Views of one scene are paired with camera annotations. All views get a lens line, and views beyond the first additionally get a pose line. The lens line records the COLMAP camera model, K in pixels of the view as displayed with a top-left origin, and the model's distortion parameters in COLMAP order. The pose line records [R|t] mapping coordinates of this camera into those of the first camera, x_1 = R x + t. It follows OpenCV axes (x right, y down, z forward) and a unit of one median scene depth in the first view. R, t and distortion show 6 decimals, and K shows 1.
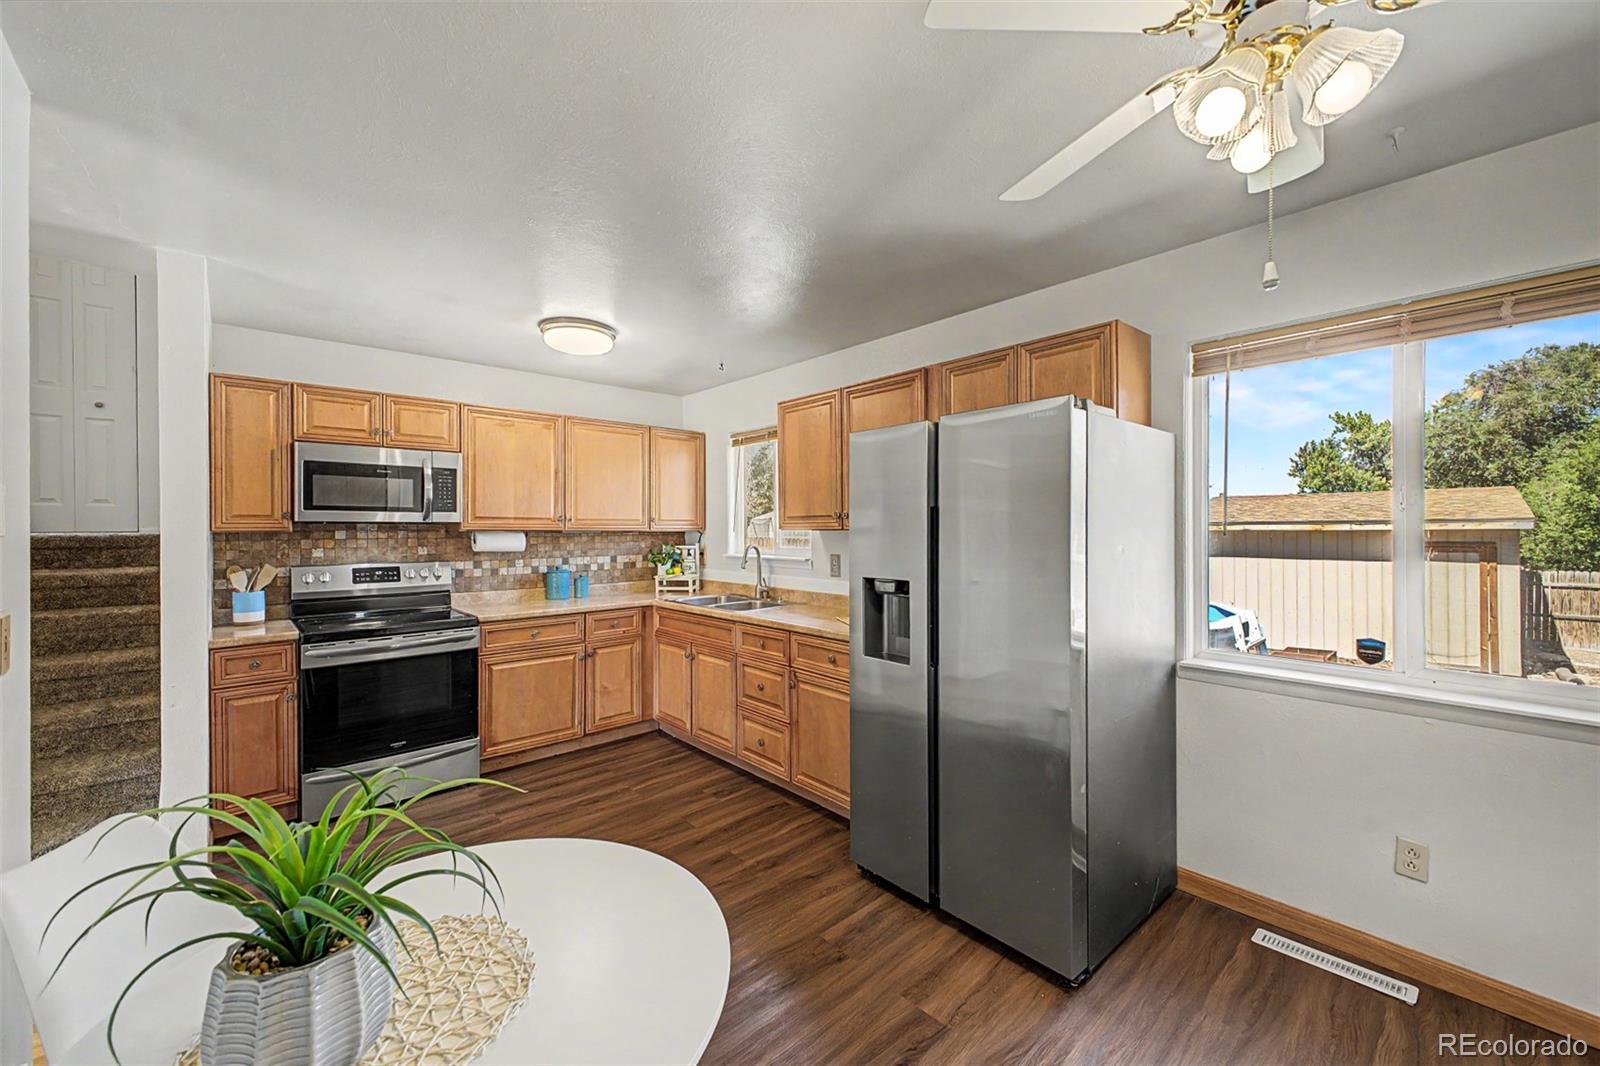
lens RADIAL K [[637.5, 0, 805.5], [0, 637.5, 526.7], [0, 0, 1]] dist [0.027901, -0.010459]
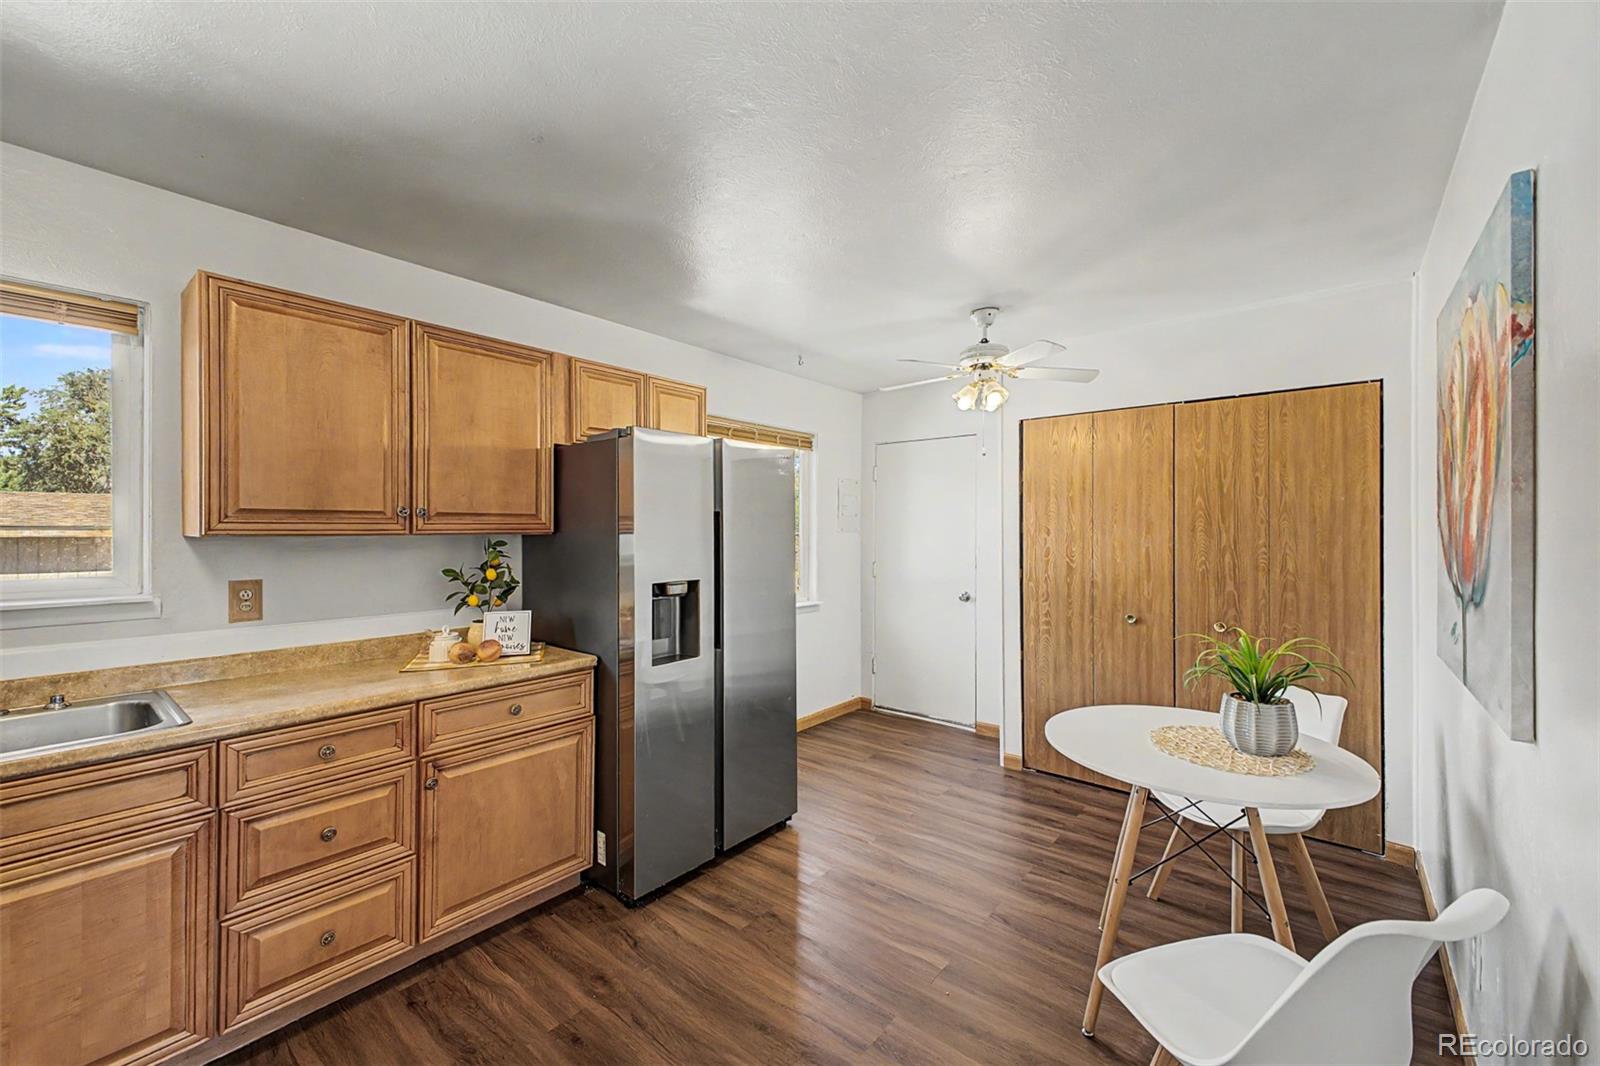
lens RADIAL K [[637.5, 0, 805.5], [0, 637.5, 526.7], [0, 0, 1]] dist [0.027901, -0.010459]
pose [[-0.151337, 0.007848, 0.988451, -0.602295], [0.003117, 0.999967, -0.007462, 0.001892], [-0.988477, 0.001952, -0.151357, 0.627462]]
